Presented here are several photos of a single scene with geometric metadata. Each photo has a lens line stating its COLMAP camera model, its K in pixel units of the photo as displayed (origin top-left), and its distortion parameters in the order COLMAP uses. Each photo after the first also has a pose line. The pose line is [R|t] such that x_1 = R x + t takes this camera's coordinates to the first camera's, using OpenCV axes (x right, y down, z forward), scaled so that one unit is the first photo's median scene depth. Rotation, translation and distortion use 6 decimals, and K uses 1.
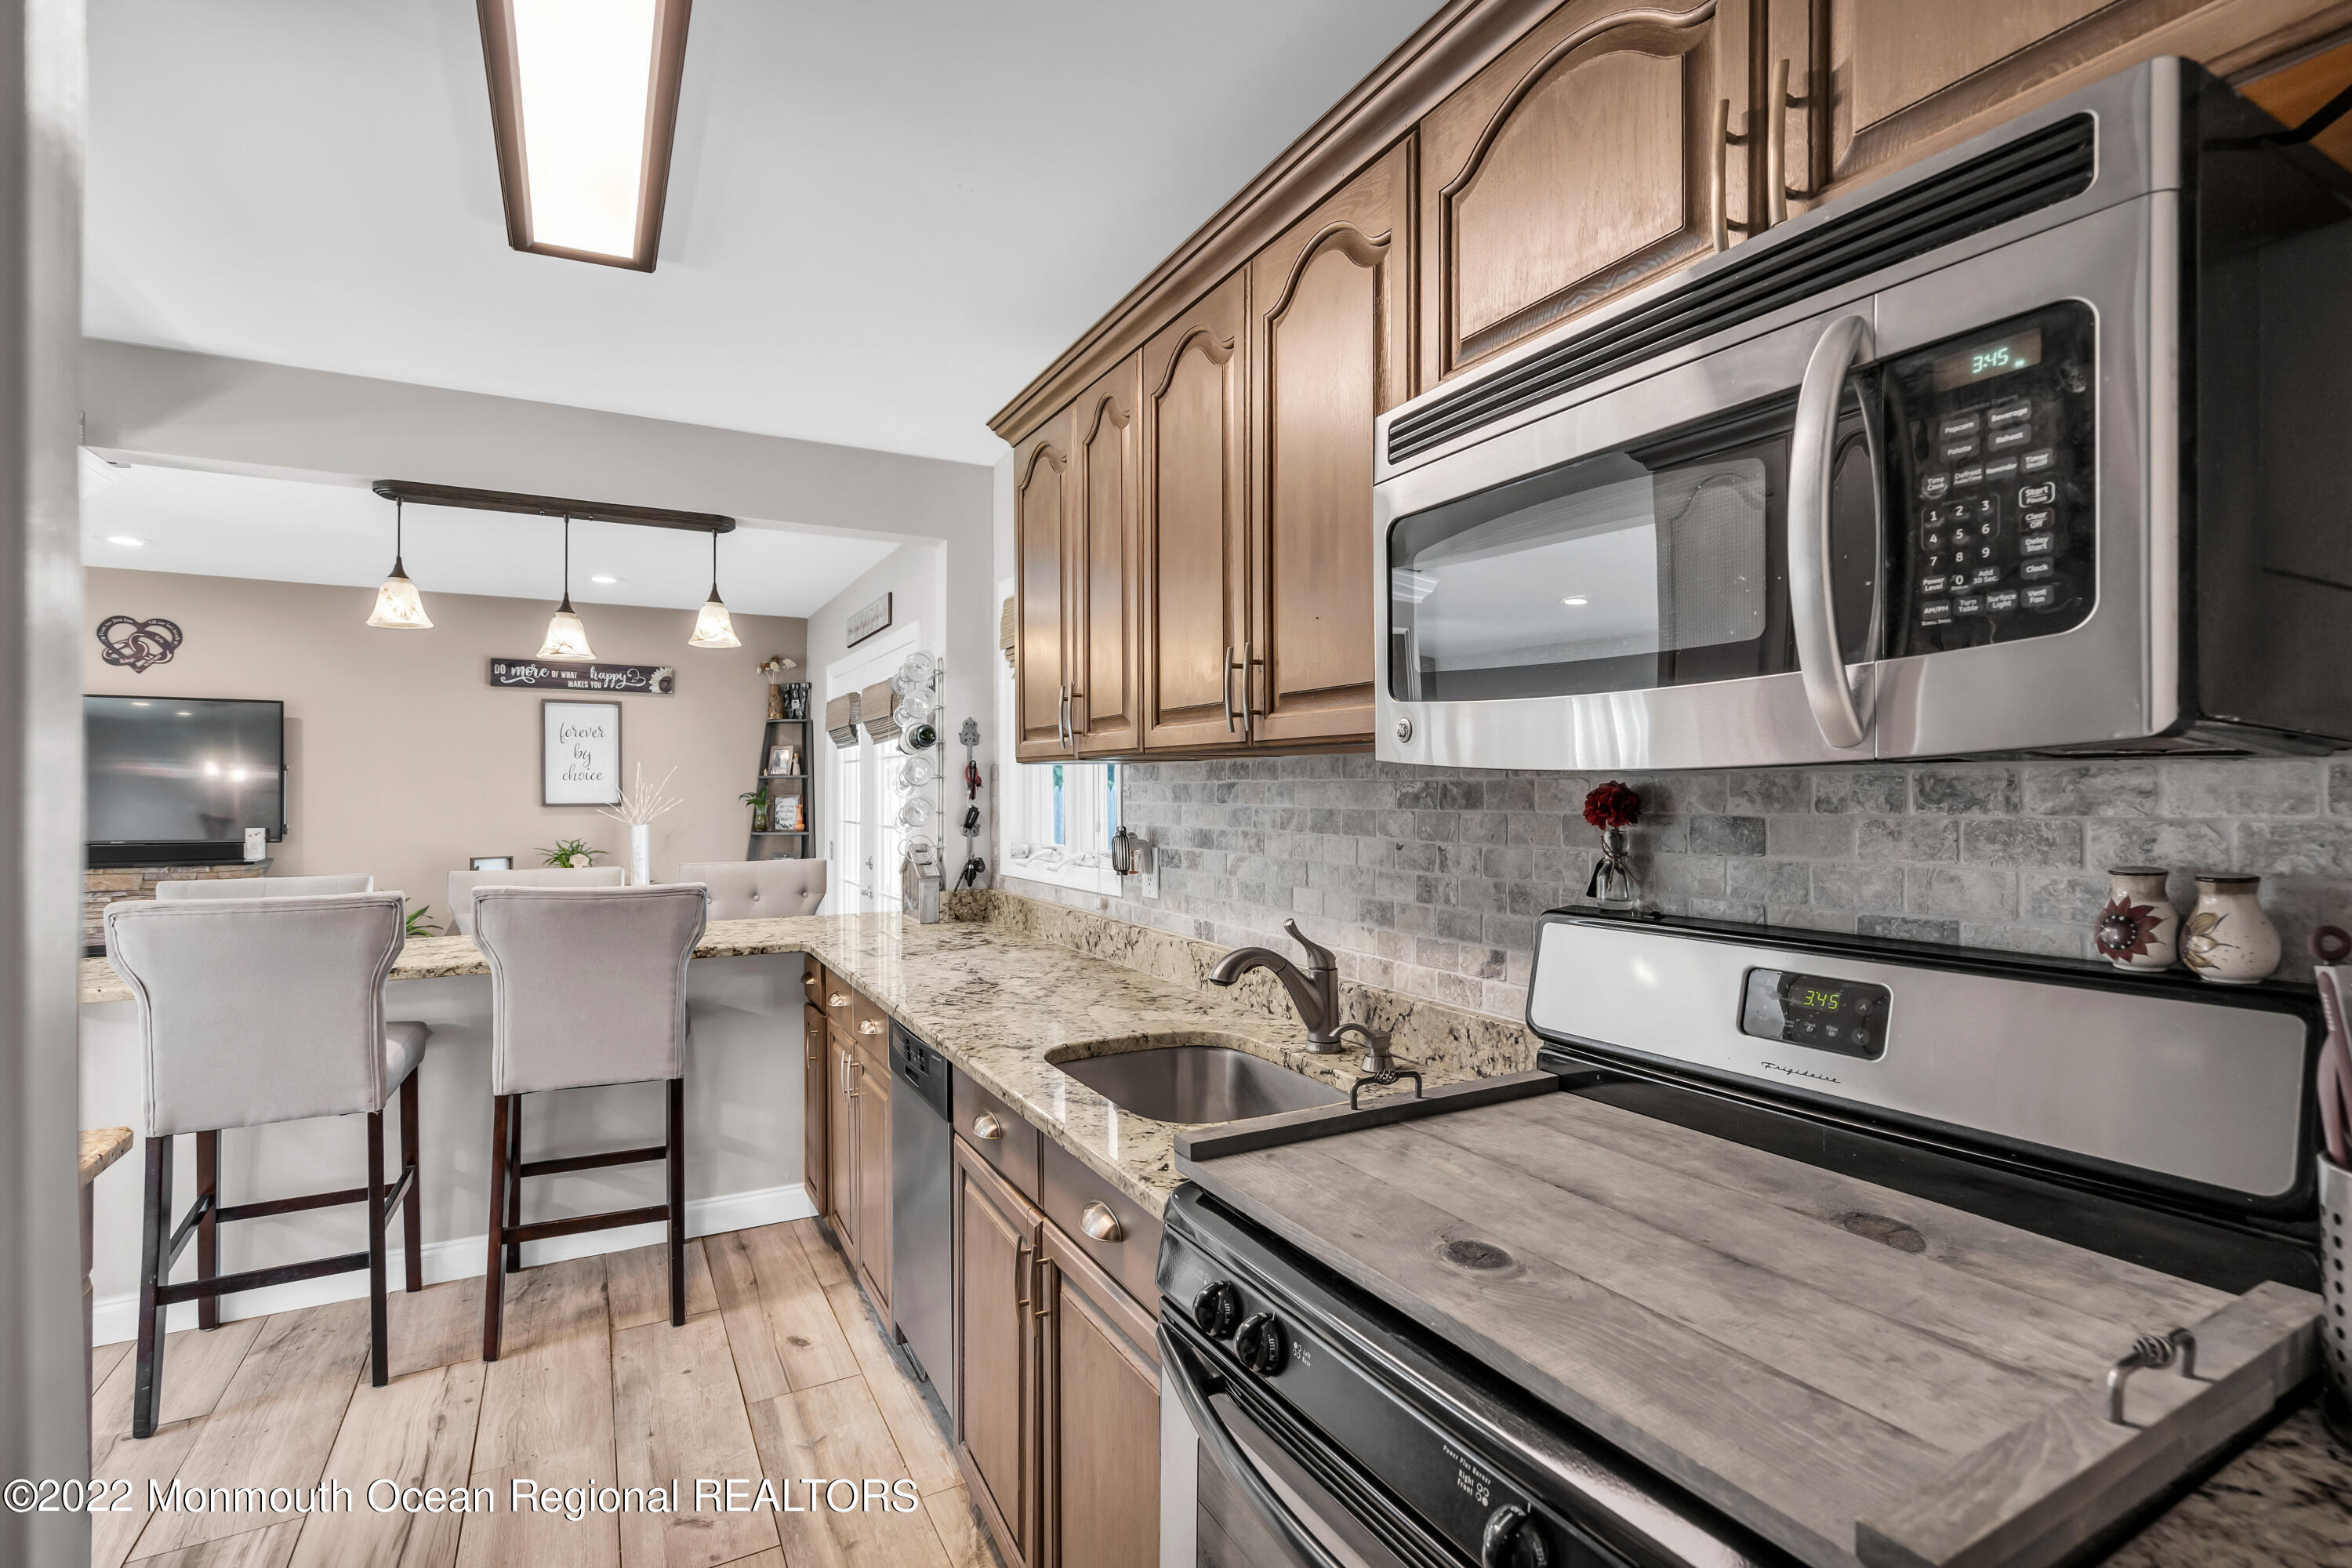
lens RADIAL K [[1091.5, 0, 1175.6], [0, 1091.5, 801.3], [0, 0, 1]] dist [-0.000080, 0.001076]
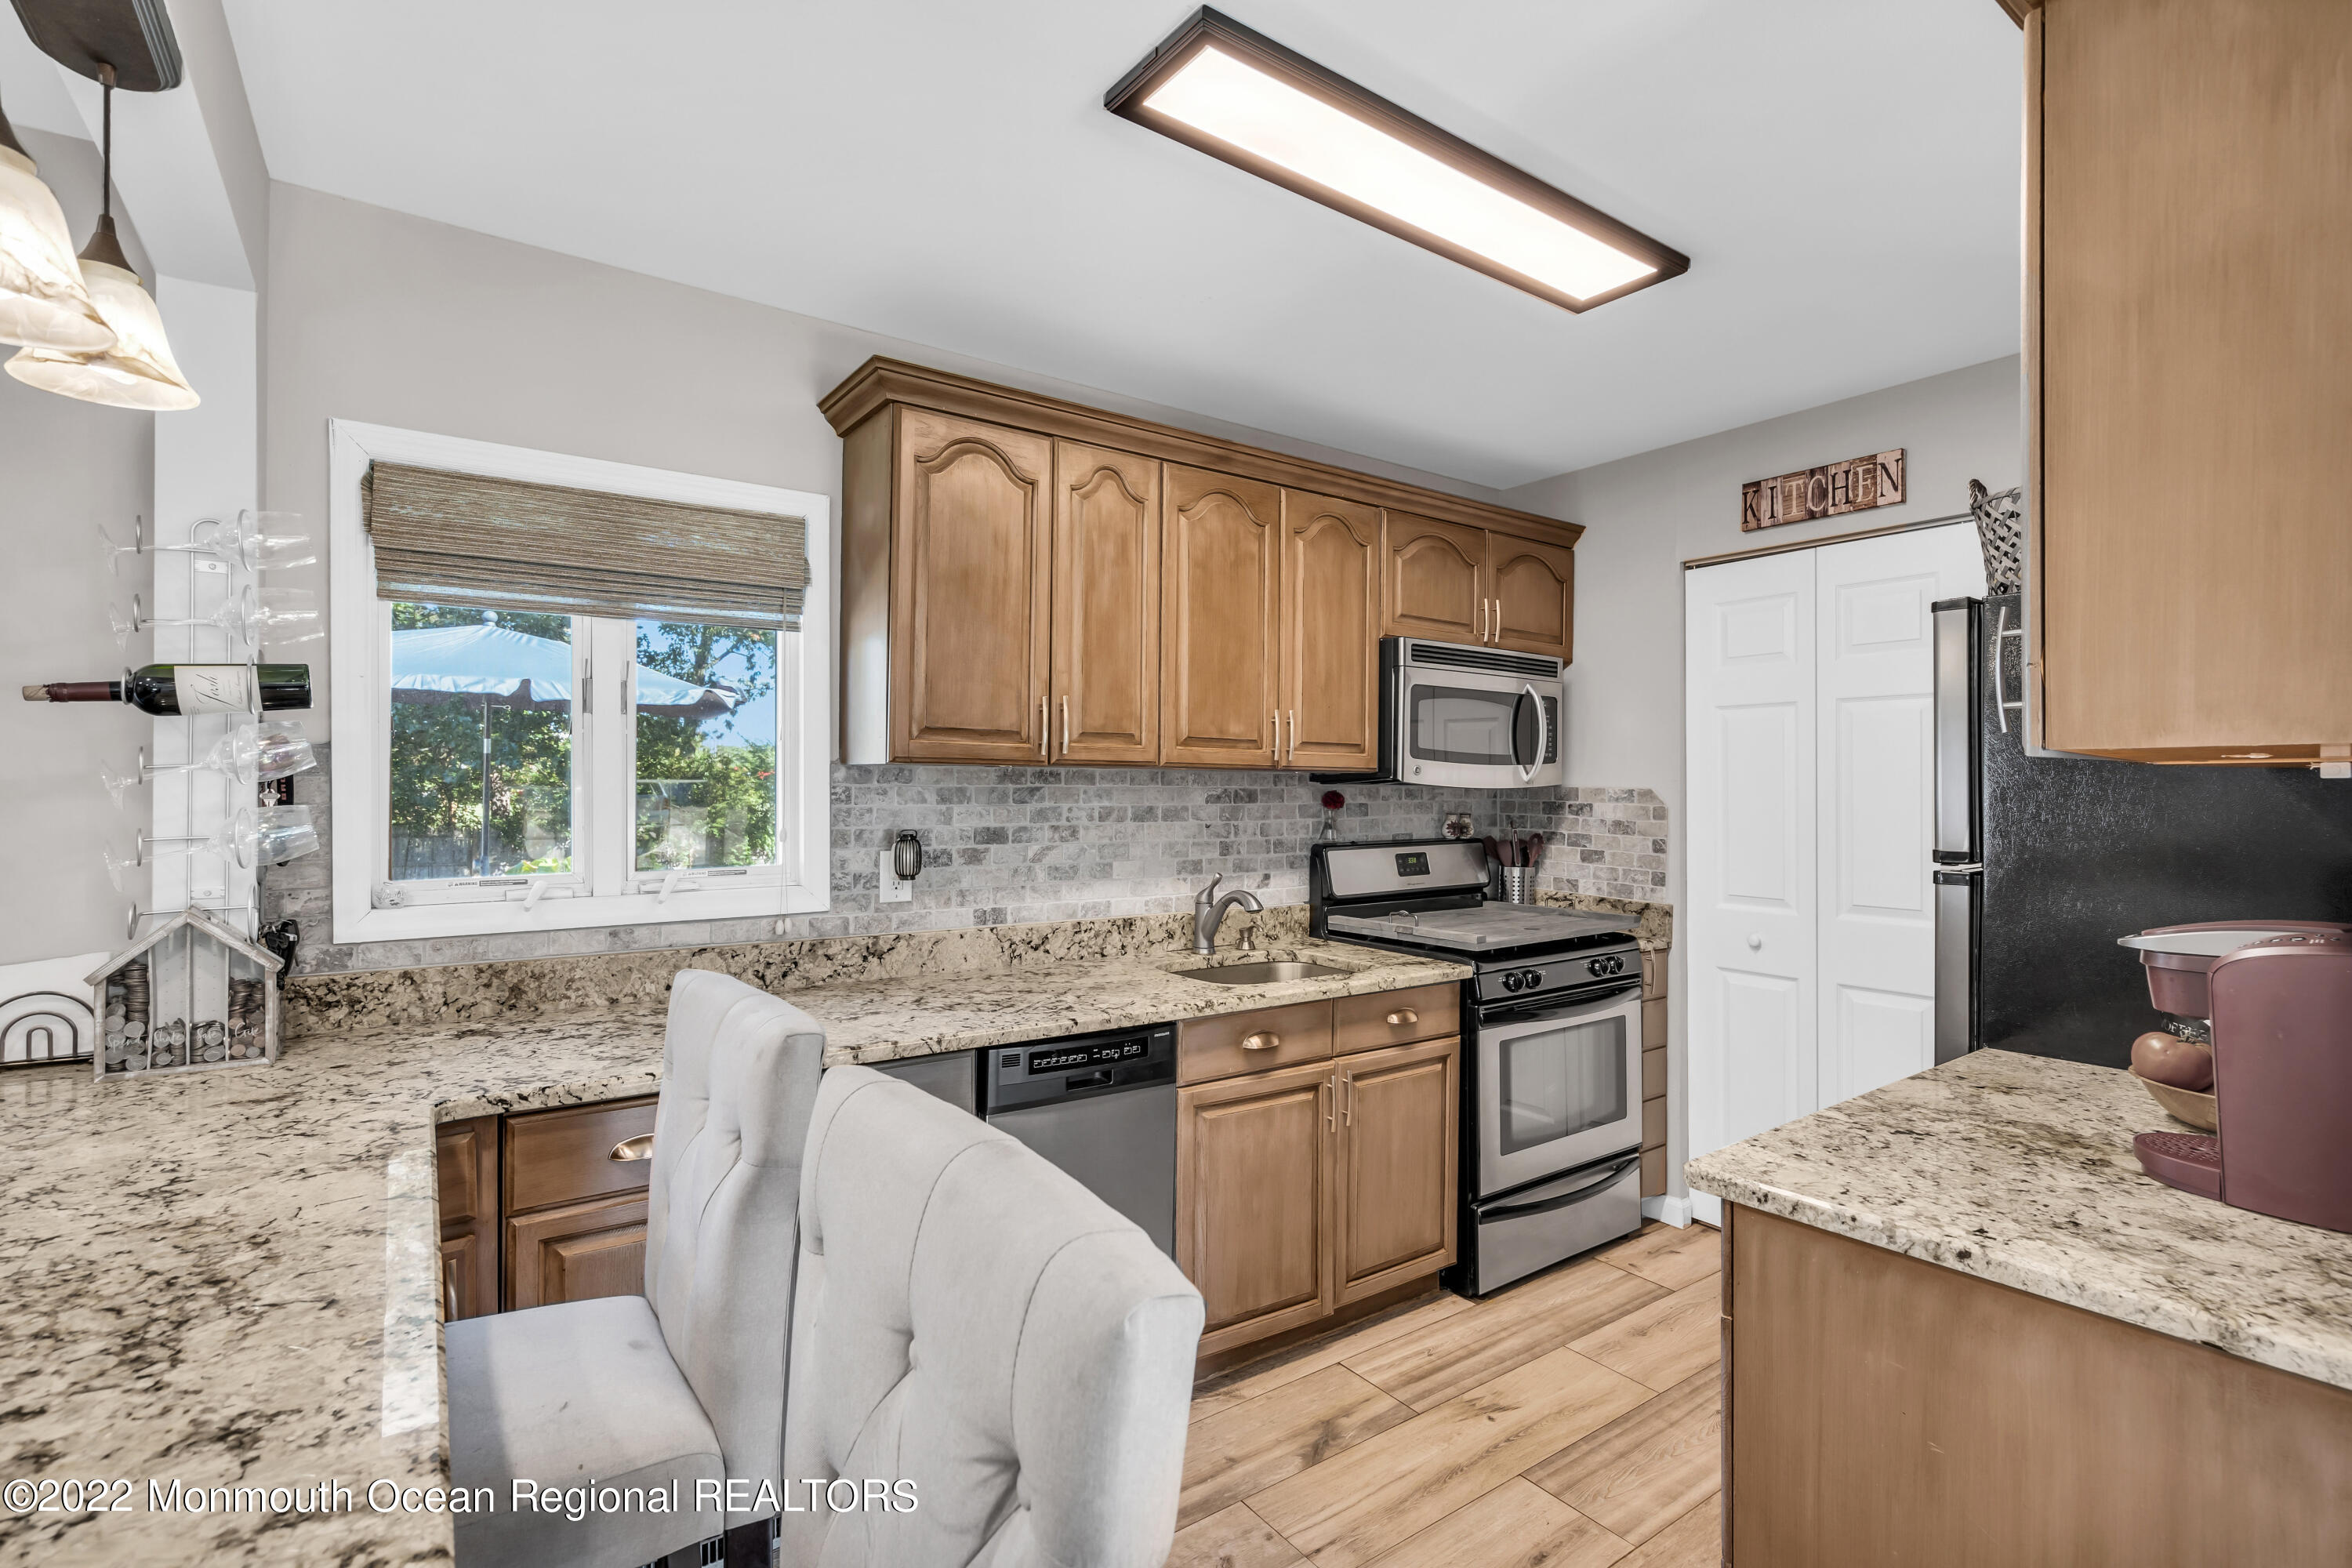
lens RADIAL K [[1071.5, 0, 1176.0], [0, 1071.5, 784.0], [0, 0, 1]] dist [0.000648, 0.000069]
pose [[-0.116564, 0.005278, 0.993169, -0.998989], [0.006831, 0.999966, -0.004513, -0.011834], [-0.993160, 0.006258, -0.116596, 0.848730]]
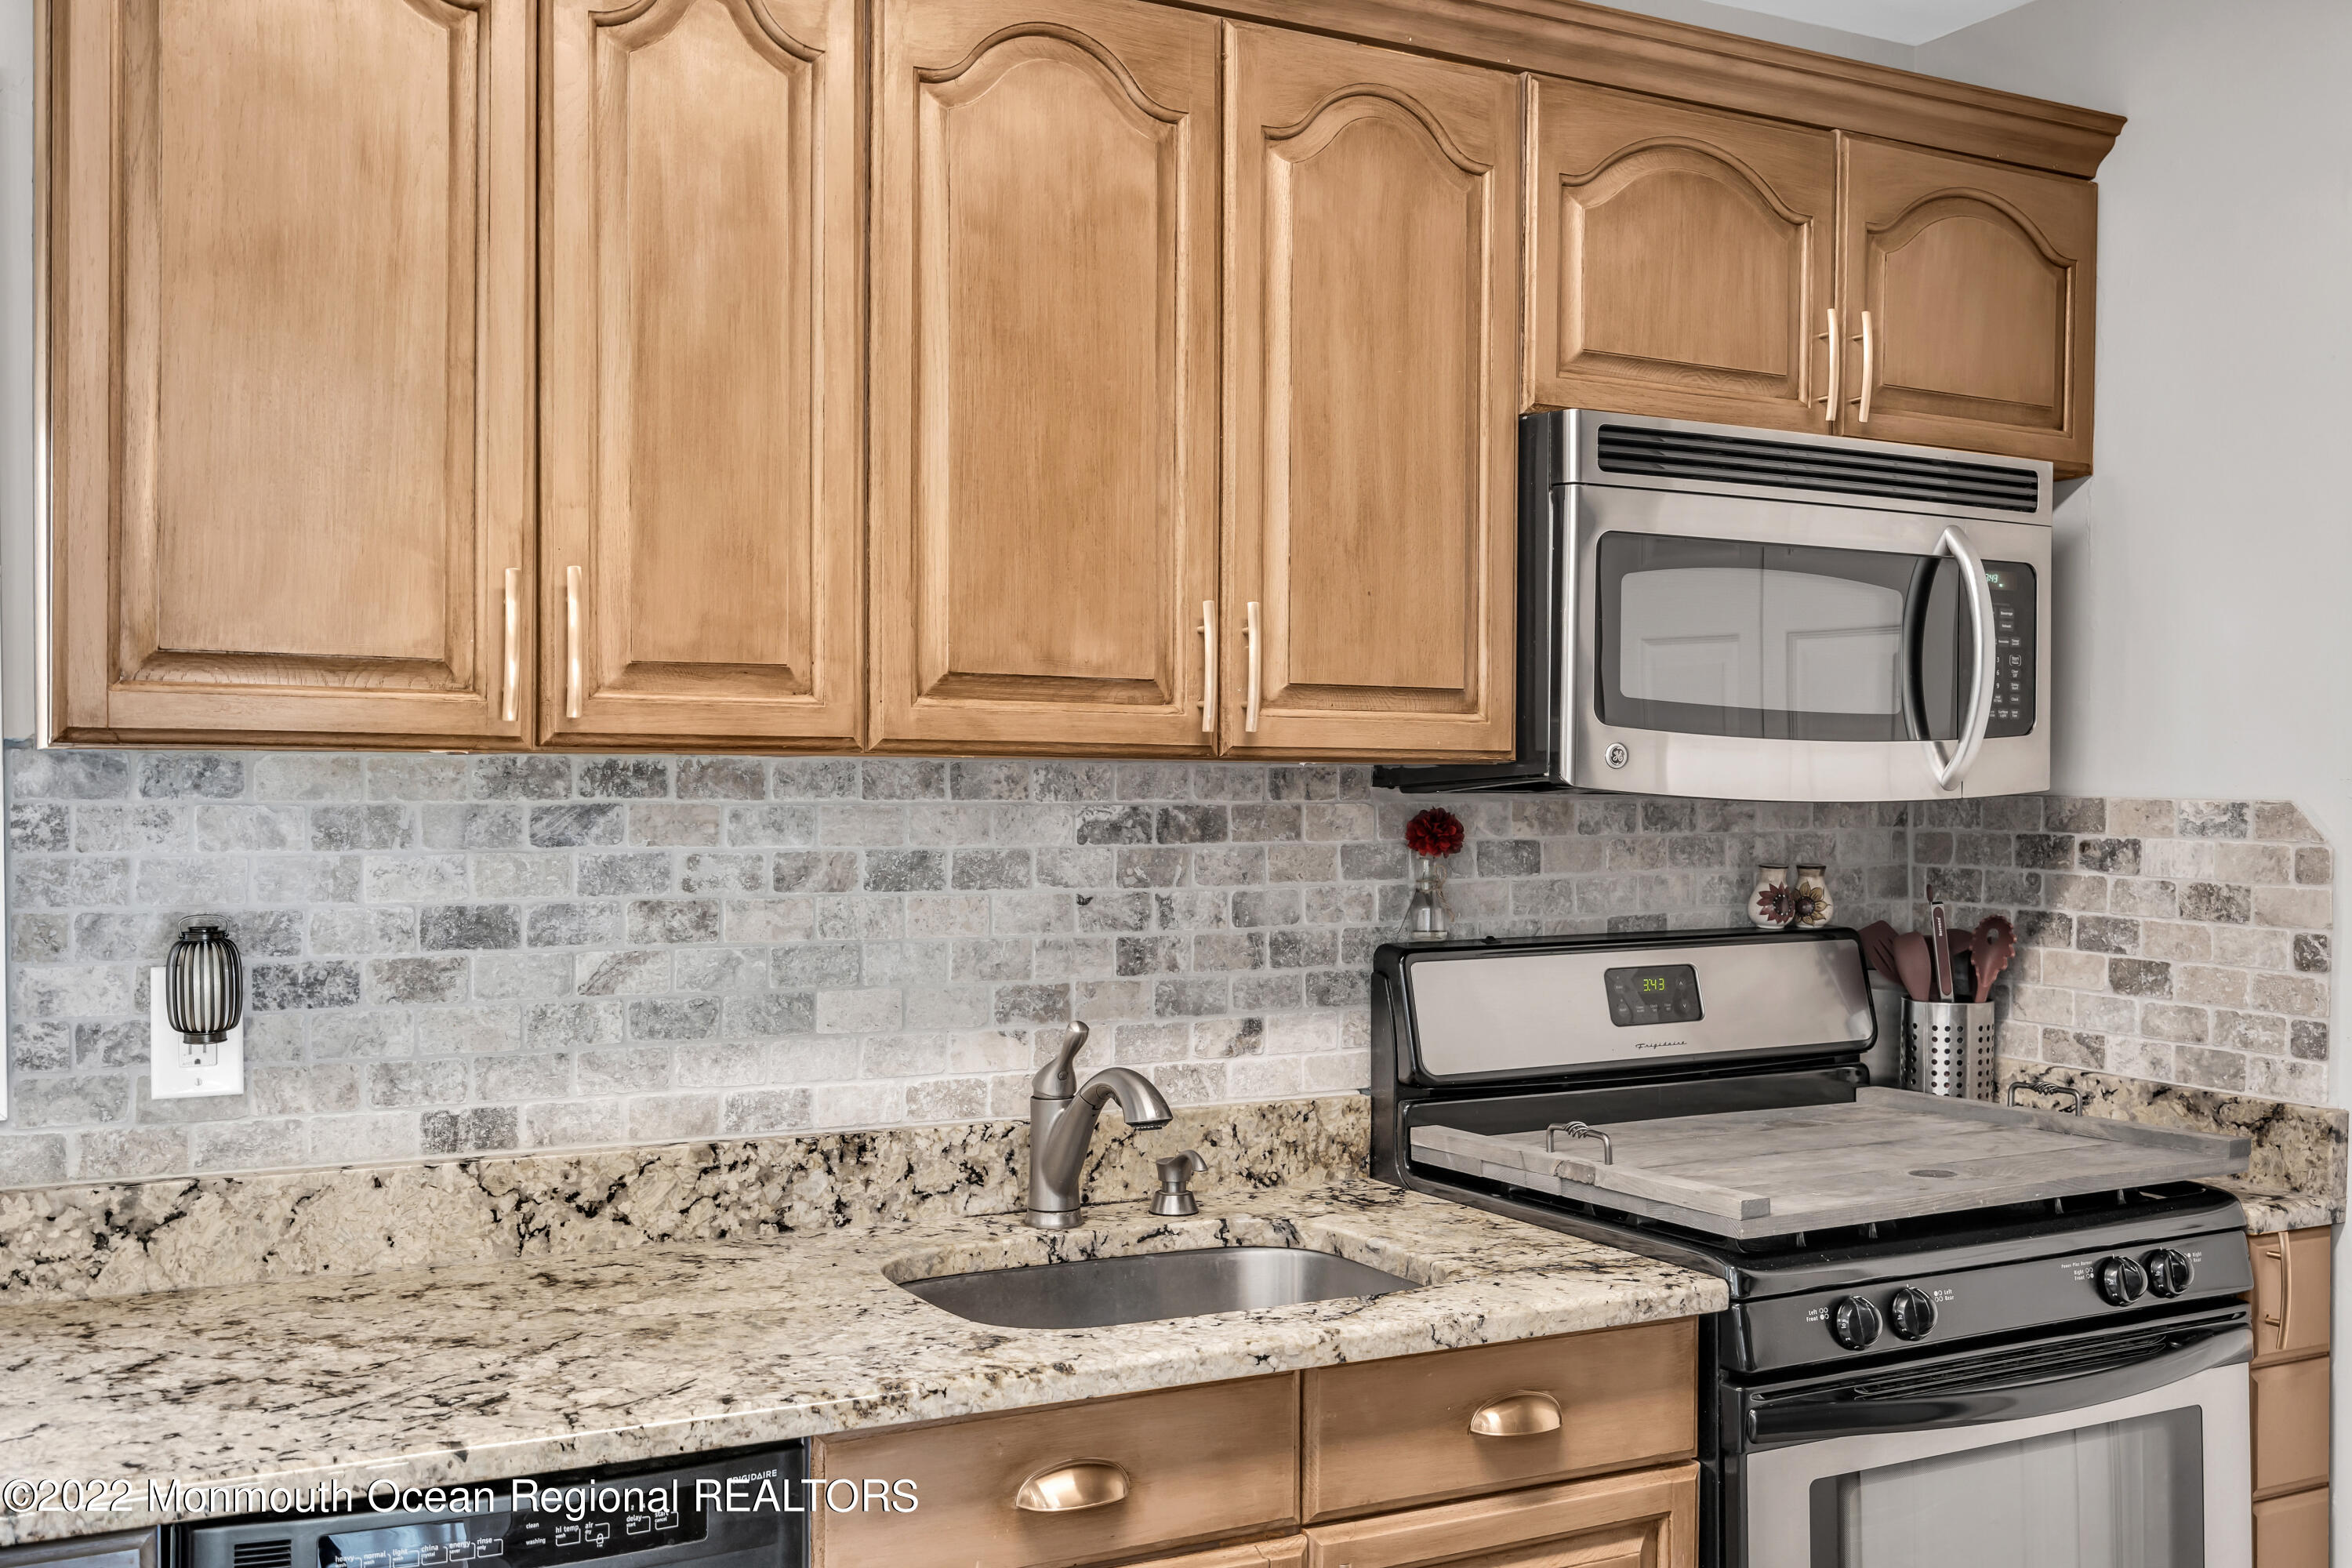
lens RADIAL K [[2180.9, 0, 1176.6], [0, 2180.9, 822.4], [0, 0, 1]] dist [0.011025, 0.001642]
pose [[0.010900, -0.009105, 0.999899, -0.789157], [0.010821, 0.999901, 0.008987, -0.012684], [-0.999882, 0.010722, 0.010998, 0.630963]]
